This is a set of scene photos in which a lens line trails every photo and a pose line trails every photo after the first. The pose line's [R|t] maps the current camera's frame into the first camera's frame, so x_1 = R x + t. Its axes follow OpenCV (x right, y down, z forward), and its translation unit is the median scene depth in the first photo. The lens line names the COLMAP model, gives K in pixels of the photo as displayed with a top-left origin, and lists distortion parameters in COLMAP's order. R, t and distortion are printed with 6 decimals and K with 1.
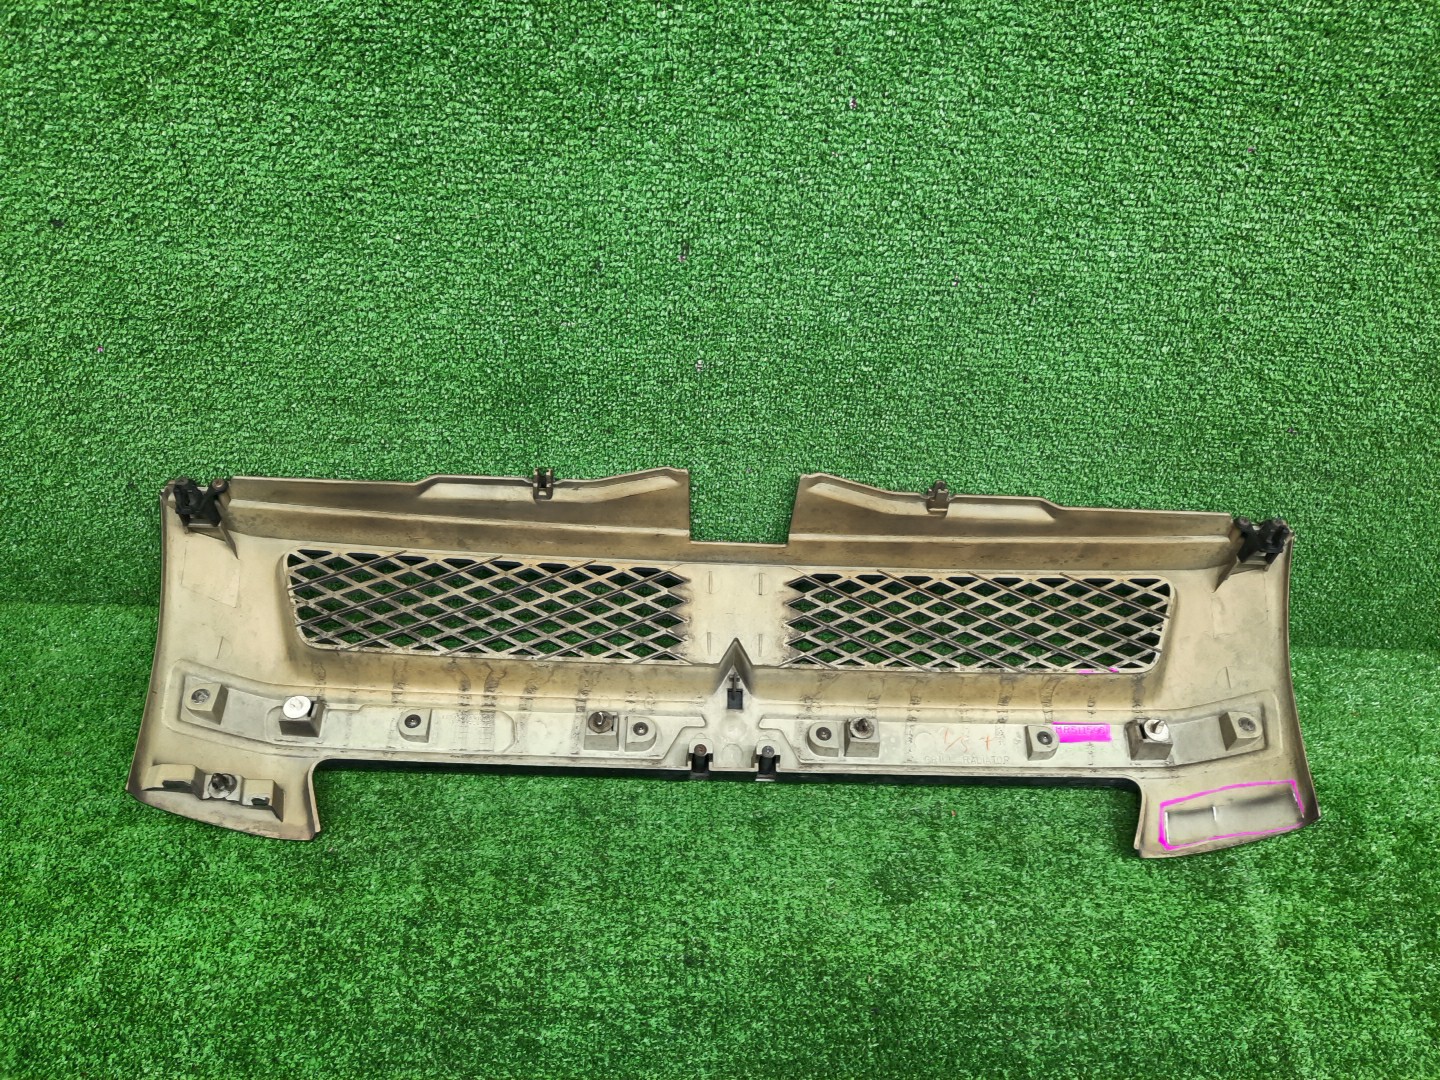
lens RADIAL K [[1037.4, 0, 723.2], [0, 1037.4, 521.5], [0, 0, 1]] dist [0.054667, -0.058364]
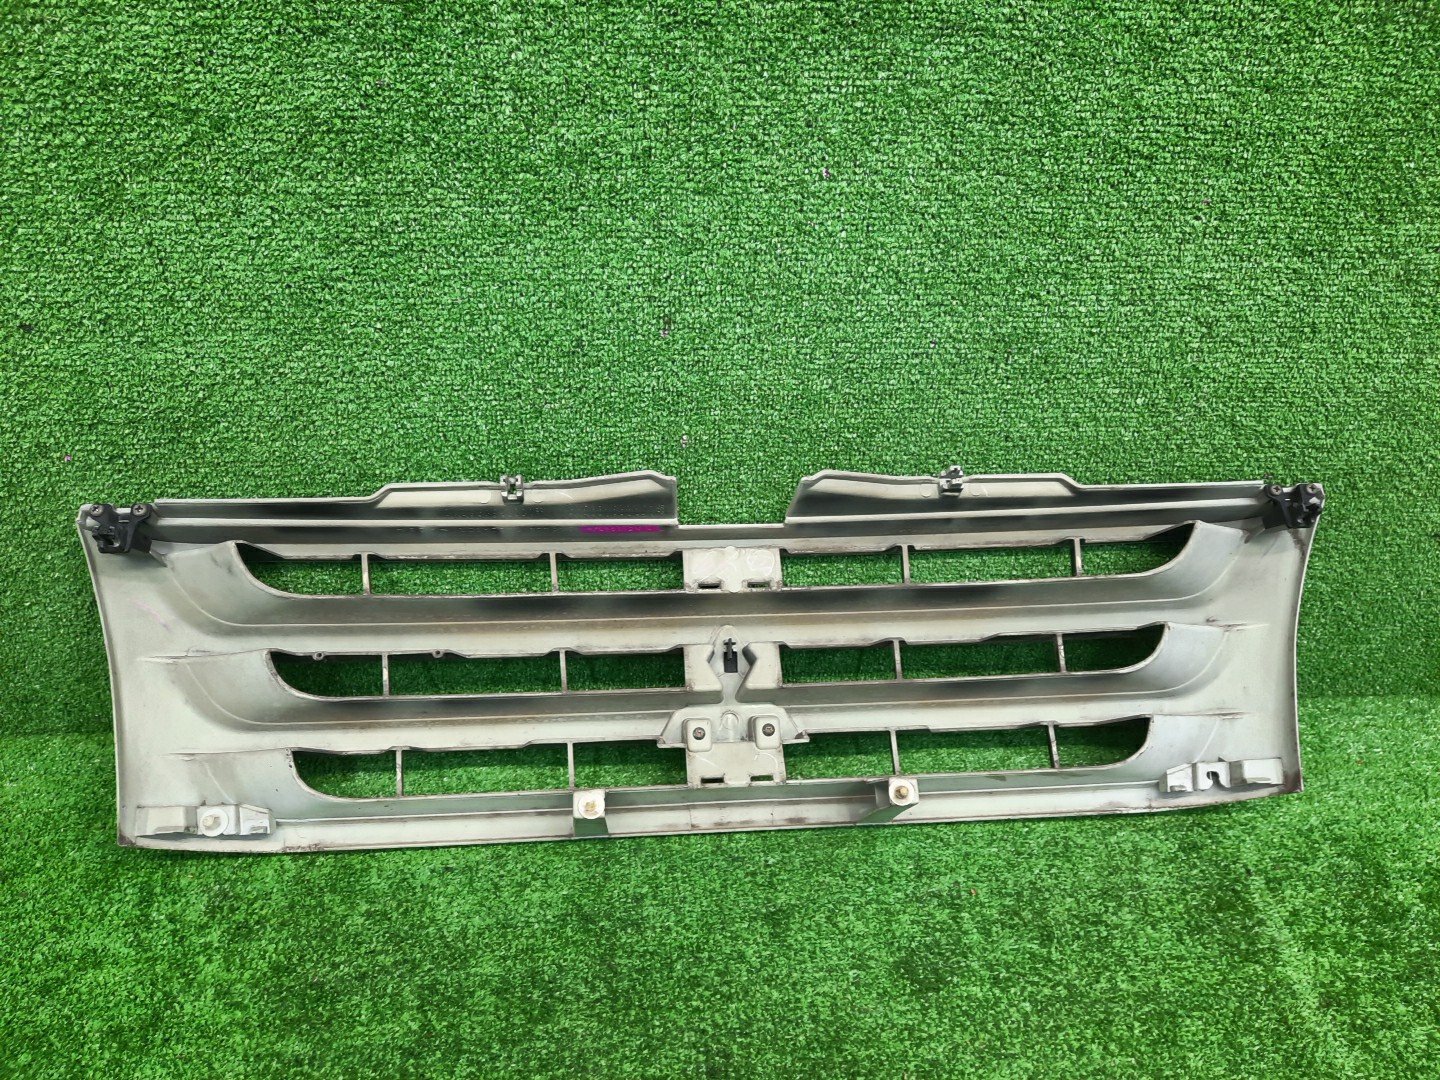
lens RADIAL K [[1037.4, 0, 721.8], [0, 1037.4, 524.1], [0, 0, 1]] dist [0.054667, -0.058364]
pose [[0.997170, -0.057969, 0.047876, -0.041928], [0.063156, 0.991345, -0.115092, 0.048208], [-0.040789, 0.117790, 0.992200, 0.020758]]
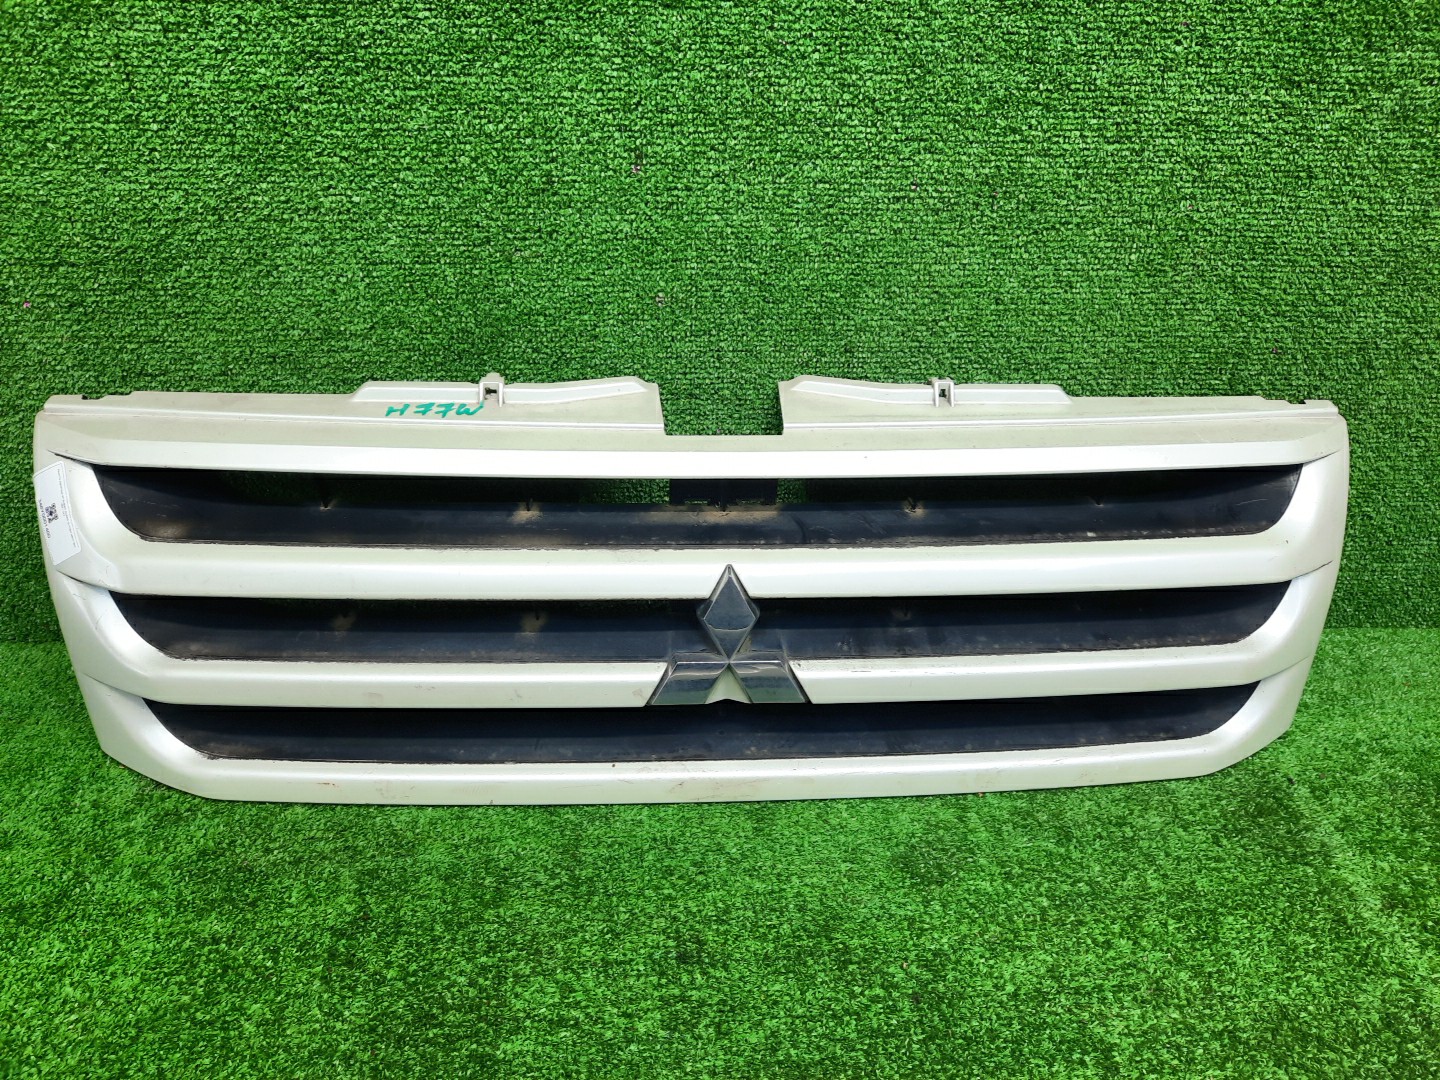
lens RADIAL K [[1037.4, 0, 720.9], [0, 1037.4, 529.8], [0, 0, 1]] dist [0.054667, -0.058364]
pose [[0.997873, -0.056873, 0.031858, -0.010258], [0.063218, 0.963518, -0.260069, 0.328175], [-0.015905, 0.261530, 0.965064, 0.133504]]
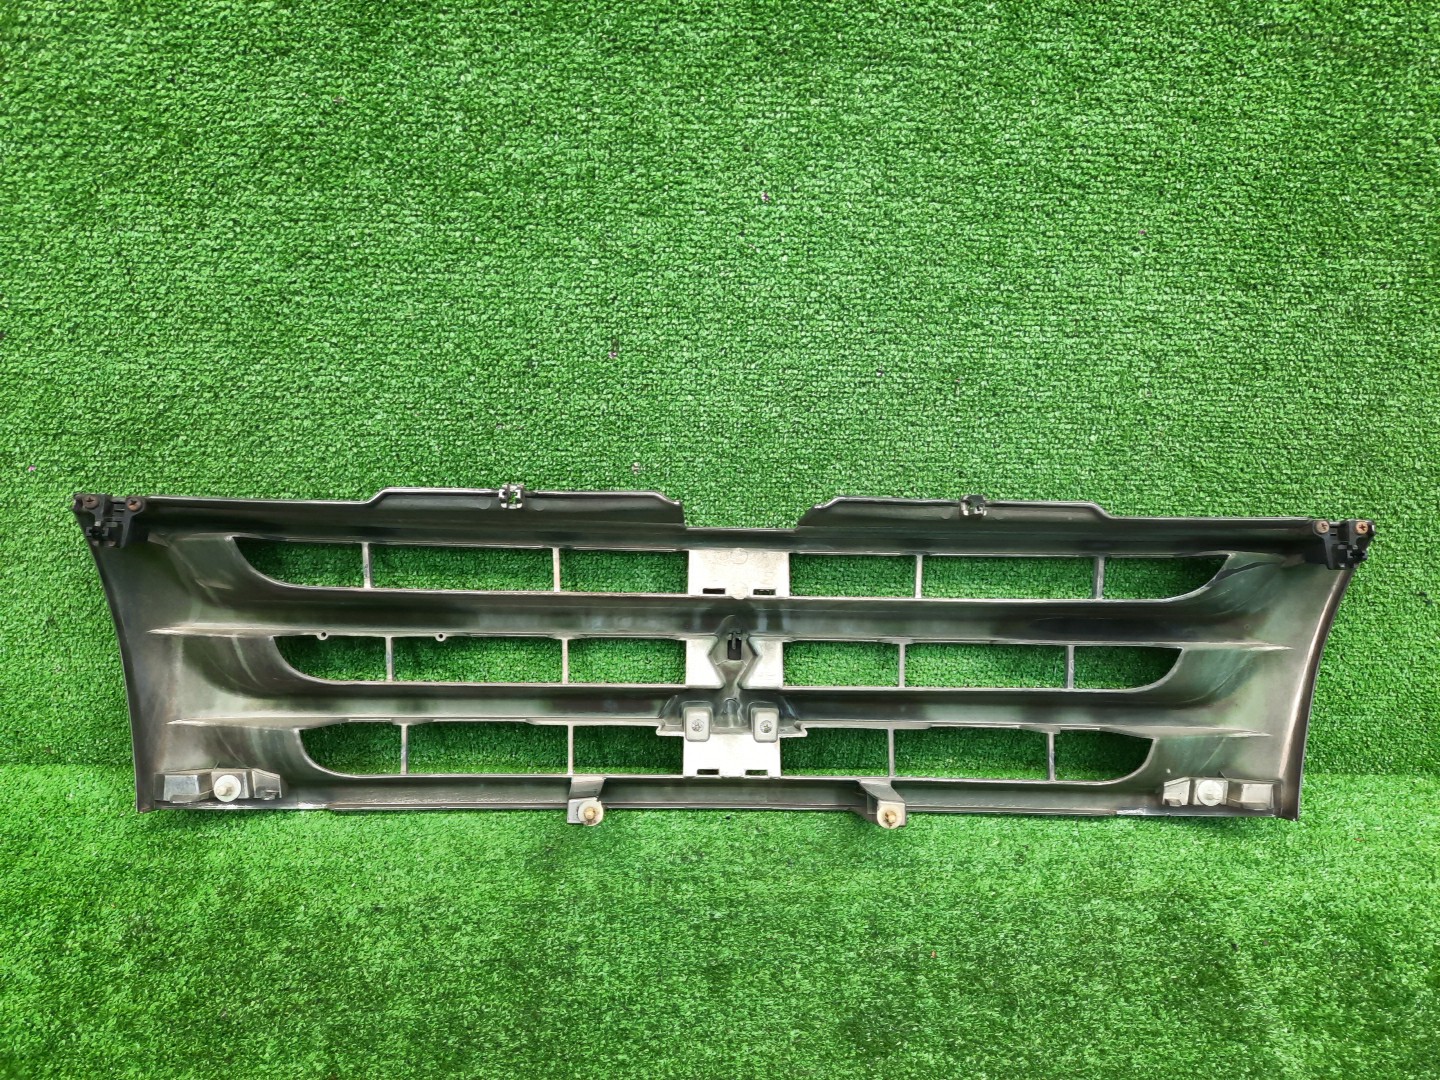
lens RADIAL K [[1037.4, 0, 724.9], [0, 1037.4, 528.5], [0, 0, 1]] dist [0.054667, -0.058364]
pose [[0.999366, -0.032536, 0.014466, 0.049775], [0.035139, 0.966856, -0.252893, 0.172204], [-0.005758, 0.253241, 0.967386, 0.047784]]
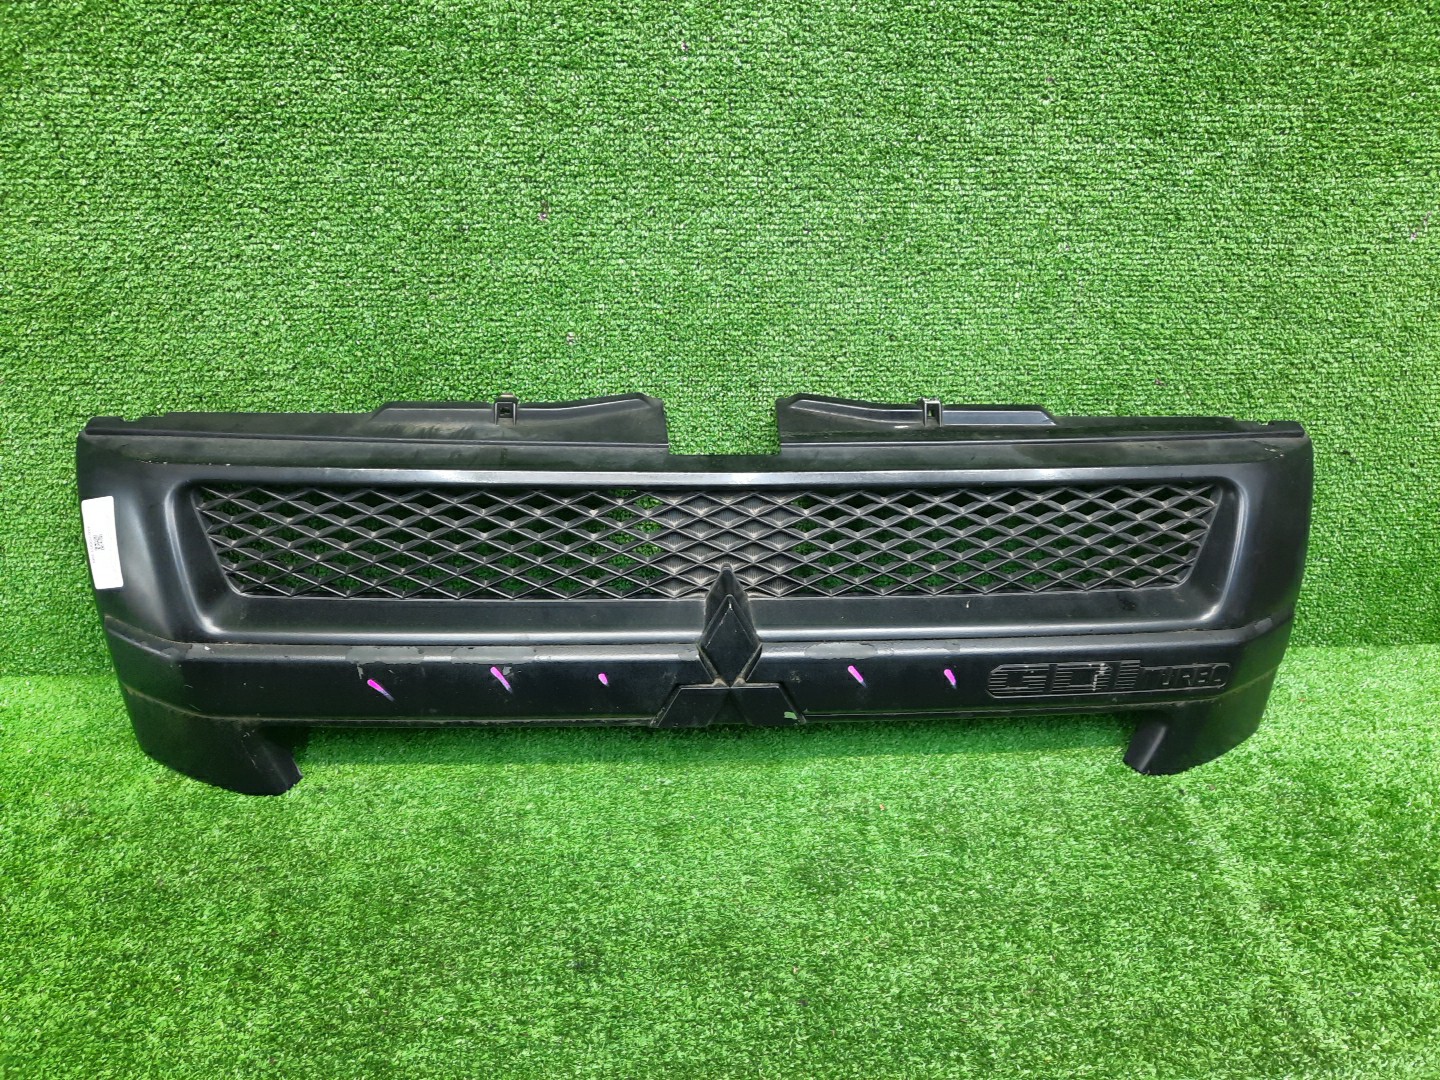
lens RADIAL K [[1037.4, 0, 721.7], [0, 1037.4, 529.7], [0, 0, 1]] dist [0.054667, -0.058364]
pose [[0.996766, -0.067531, 0.043562, 0.071109], [0.077579, 0.950034, -0.302351, 0.366149], [-0.020967, 0.304753, 0.952201, 0.093099]]
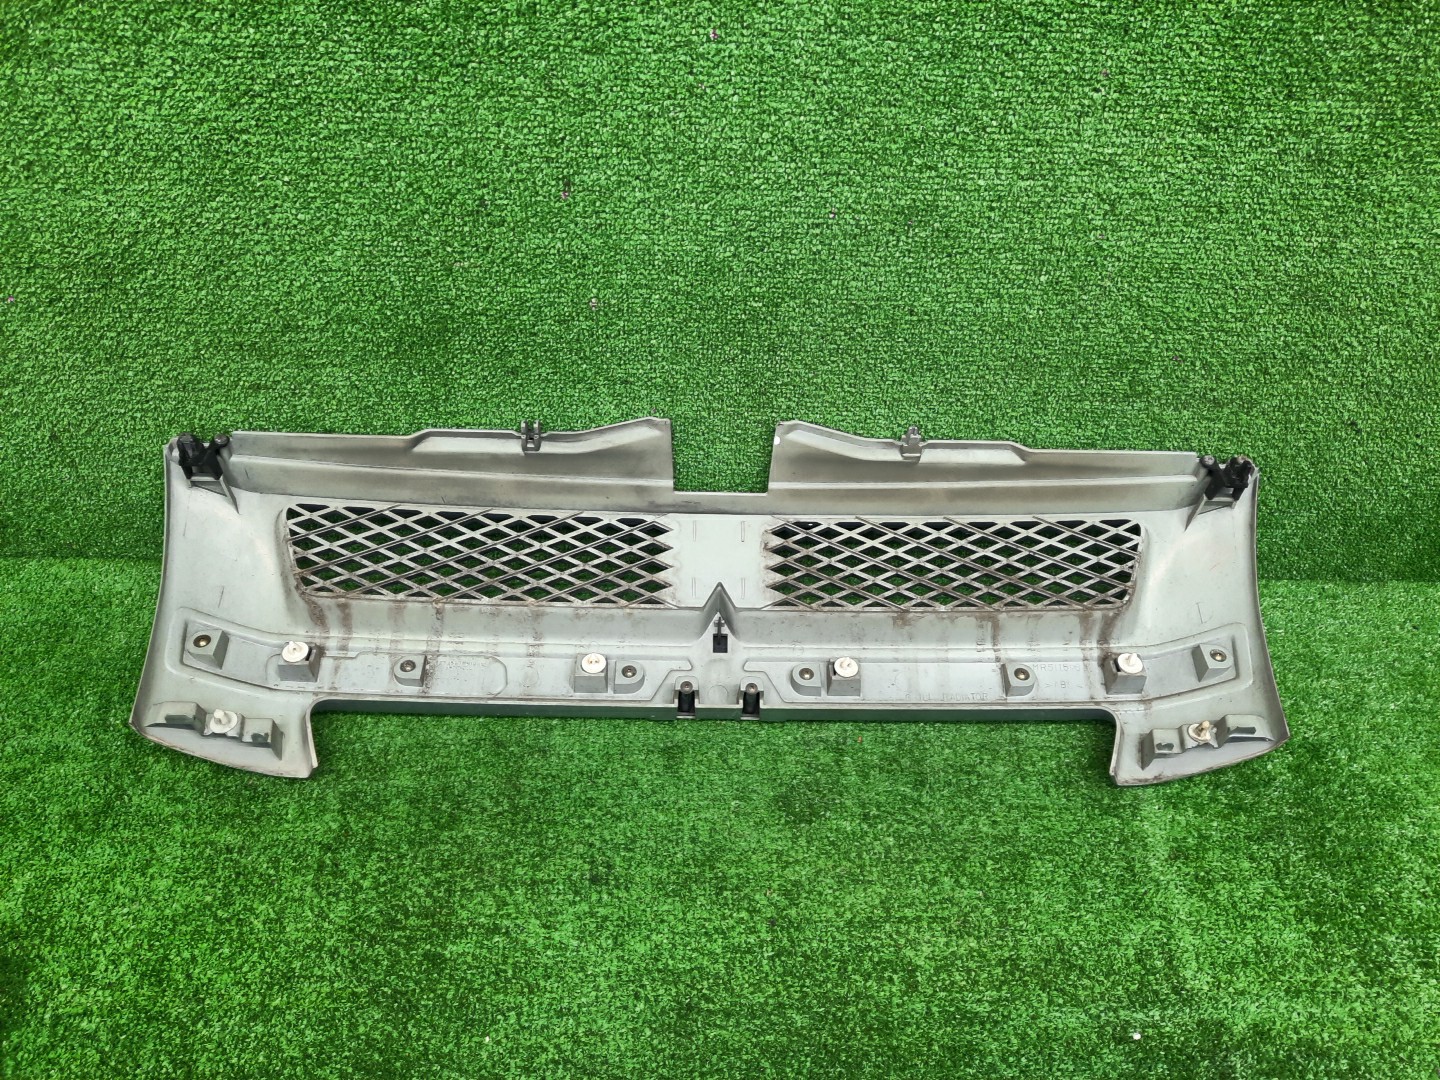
lens RADIAL K [[1037.4, 0, 724.0], [0, 1037.4, 525.0], [0, 0, 1]] dist [0.054667, -0.058364]
pose [[0.999768, -0.020329, -0.007105, 0.115796], [0.020374, 0.999773, 0.006283, 0.068630], [0.006976, -0.006426, 0.999955, -0.032681]]
